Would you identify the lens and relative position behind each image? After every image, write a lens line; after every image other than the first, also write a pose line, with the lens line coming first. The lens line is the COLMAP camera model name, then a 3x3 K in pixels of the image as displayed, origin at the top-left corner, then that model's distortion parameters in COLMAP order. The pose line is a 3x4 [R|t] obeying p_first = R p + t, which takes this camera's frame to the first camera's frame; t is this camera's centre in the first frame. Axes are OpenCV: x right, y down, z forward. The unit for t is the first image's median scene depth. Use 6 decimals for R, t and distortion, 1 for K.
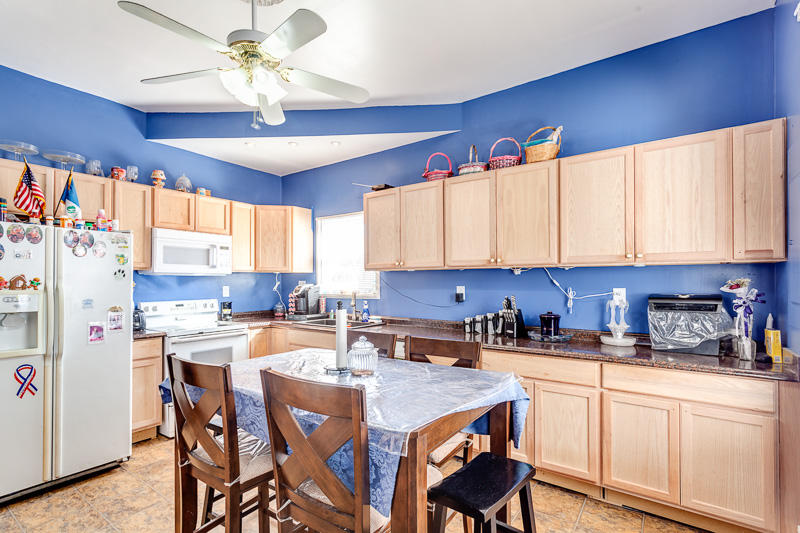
lens RADIAL K [[390.7, 0, 398.8], [0, 390.7, 281.3], [0, 0, 1]] dist [-0.010391, 0.002803]
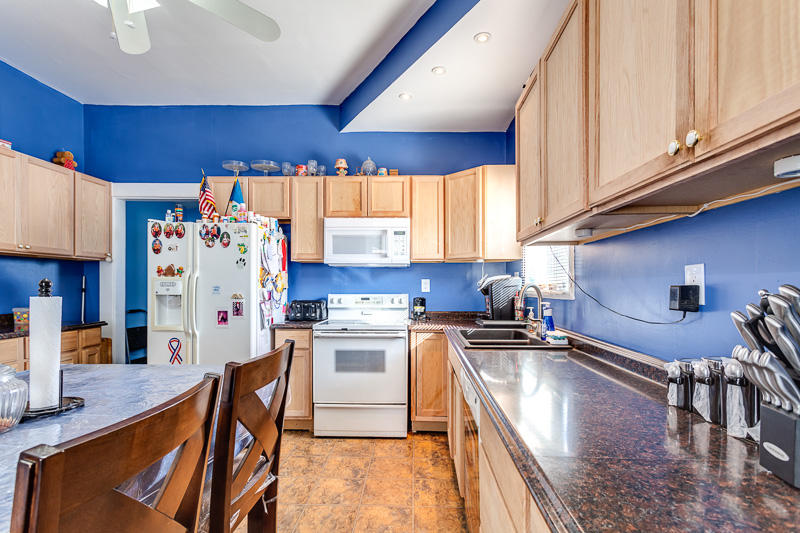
lens RADIAL K [[390.7, 0, 403.6], [0, 390.7, 291.2], [0, 0, 1]] dist [-0.010391, 0.002803]
pose [[0.552389, 0.013864, -0.833471, 0.317459], [-0.001892, 0.999880, 0.015378, 0.033365], [0.833584, -0.006918, 0.552349, 0.649339]]
